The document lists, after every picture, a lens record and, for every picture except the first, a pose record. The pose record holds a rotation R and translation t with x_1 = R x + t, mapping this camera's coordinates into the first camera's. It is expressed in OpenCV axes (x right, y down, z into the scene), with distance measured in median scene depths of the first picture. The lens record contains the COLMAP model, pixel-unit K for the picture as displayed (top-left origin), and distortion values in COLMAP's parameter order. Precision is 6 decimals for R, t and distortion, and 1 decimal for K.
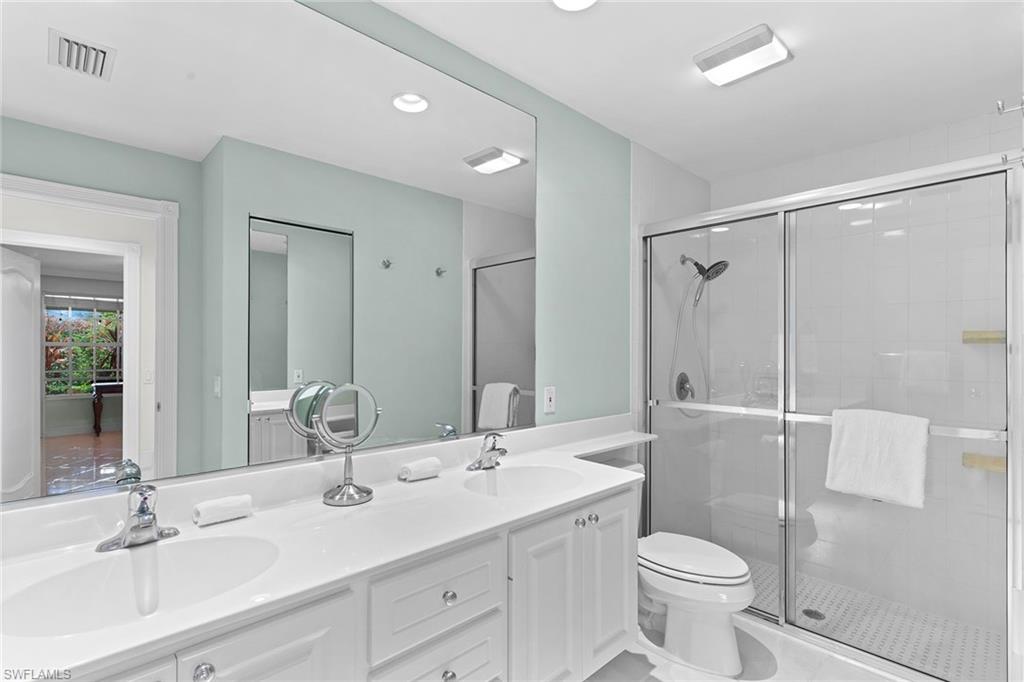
lens RADIAL K [[485.9, 0, 509.3], [0, 485.9, 341.1], [0, 0, 1]] dist [0.000207, 0.000091]
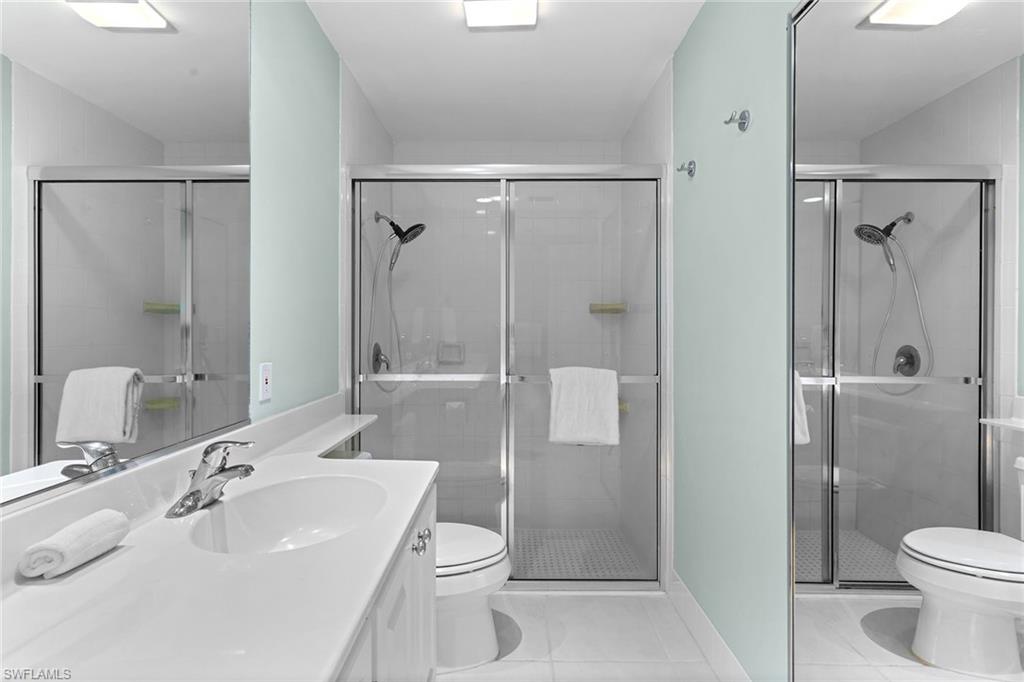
lens RADIAL K [[493.2, 0, 508.9], [0, 493.2, 323.3], [0, 0, 1]] dist [0.004168, 0.000215]
pose [[0.705692, 0.004131, 0.708507, -0.124883], [-0.010451, 0.999935, 0.004580, 0.023852], [-0.708442, -0.010637, 0.705689, 0.199565]]
